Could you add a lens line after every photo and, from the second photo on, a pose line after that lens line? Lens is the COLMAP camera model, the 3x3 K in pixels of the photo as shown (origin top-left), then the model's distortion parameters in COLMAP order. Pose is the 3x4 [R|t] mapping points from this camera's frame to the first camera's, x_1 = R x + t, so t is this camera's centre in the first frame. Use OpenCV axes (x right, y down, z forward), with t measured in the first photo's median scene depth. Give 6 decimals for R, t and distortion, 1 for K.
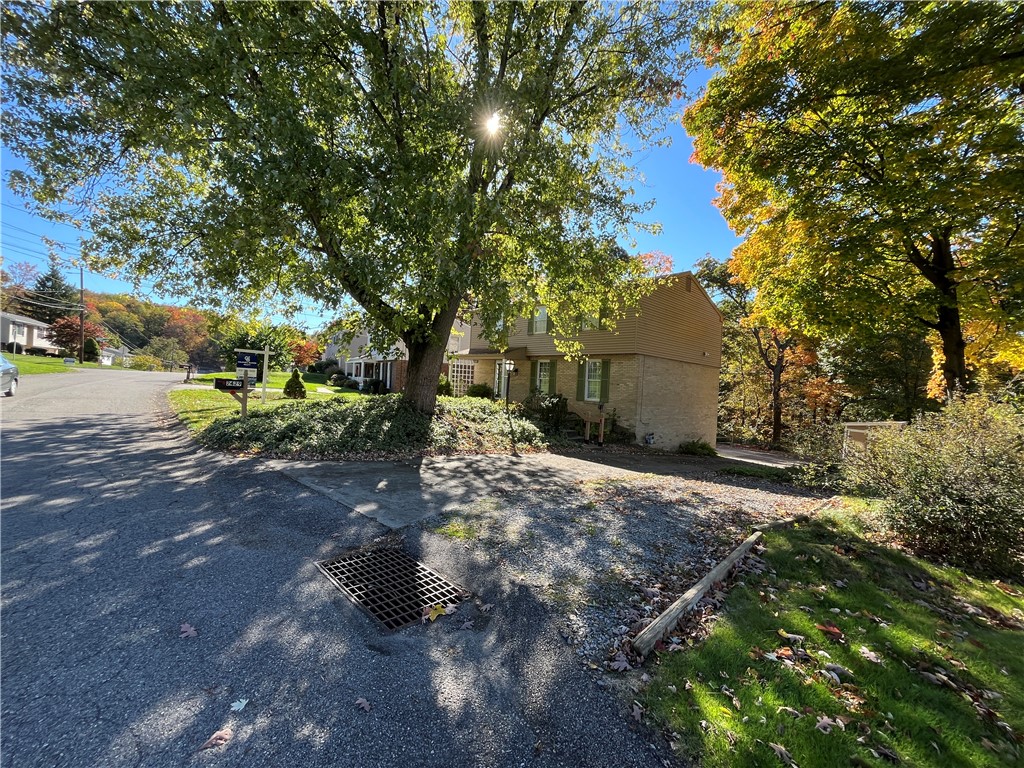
lens RADIAL K [[411.1, 0, 513.1], [0, 411.1, 382.8], [0, 0, 1]] dist [-0.005958, 0.000436]
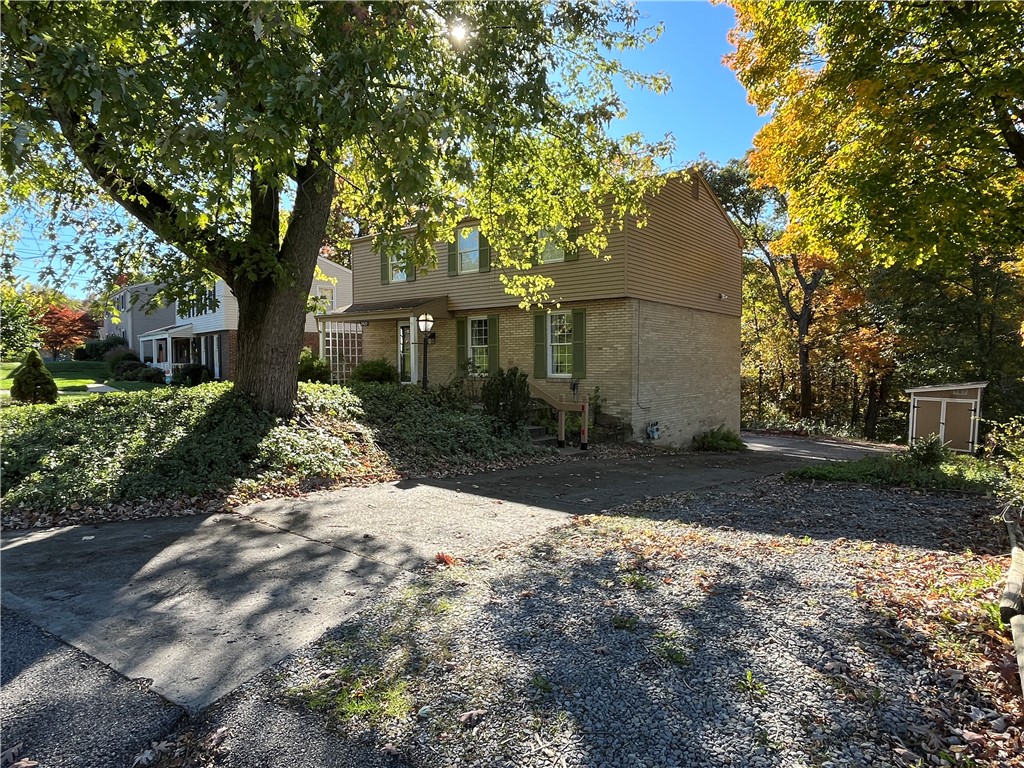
lens RADIAL K [[600.7, 0, 511.4], [0, 600.7, 386.0], [0, 0, 1]] dist [-0.003757, -0.000348]
pose [[0.987234, -0.060636, 0.147282, -0.015506], [0.054079, 0.997376, 0.048130, 0.009445], [-0.149814, -0.039551, 0.987923, 0.113511]]
